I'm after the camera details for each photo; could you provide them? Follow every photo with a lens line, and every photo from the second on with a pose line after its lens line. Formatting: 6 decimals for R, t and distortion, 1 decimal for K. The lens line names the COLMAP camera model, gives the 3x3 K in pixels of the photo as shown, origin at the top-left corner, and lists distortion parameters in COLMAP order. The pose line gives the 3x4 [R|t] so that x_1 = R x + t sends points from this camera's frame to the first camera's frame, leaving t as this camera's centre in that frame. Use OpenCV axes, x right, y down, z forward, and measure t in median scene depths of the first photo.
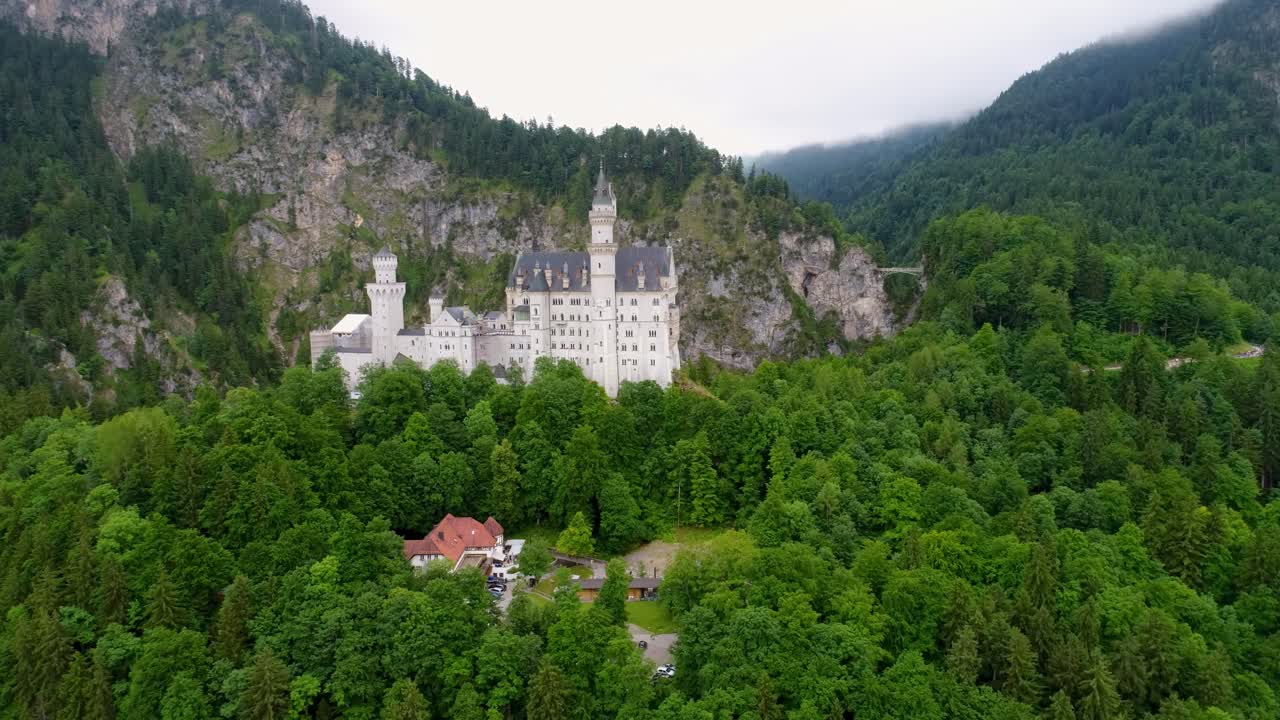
lens RADIAL K [[872.9, 0, 642.3], [0, 872.9, 363.8], [0, 0, 1]] dist [-0.006858, -0.003861]
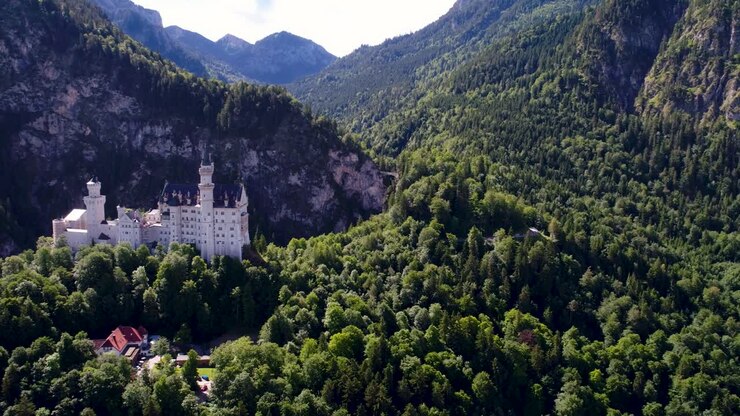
lens RADIAL K [[550.3, 0, 369.8], [0, 550.3, 209.8], [0, 0, 1]] dist [-0.015995, 0.006749]
pose [[0.989770, 0.013616, 0.142022, 0.080260], [-0.020017, 0.998842, 0.043741, -0.077219], [-0.141262, -0.046137, 0.988897, -0.165717]]
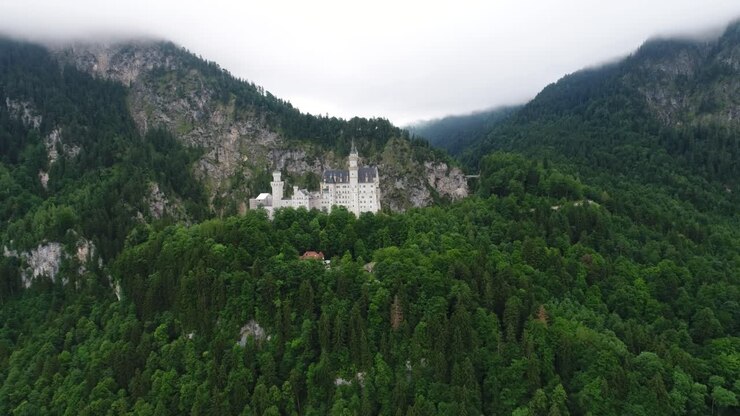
lens RADIAL K [[504.6, 0, 374.0], [0, 504.6, 205.6], [0, 0, 1]] dist [-0.006858, -0.003861]
pose [[0.999874, -0.013017, 0.009096, 0.003876], [0.013540, 0.998108, -0.059979, 0.053466], [-0.008298, 0.060095, 0.998158, -0.385904]]
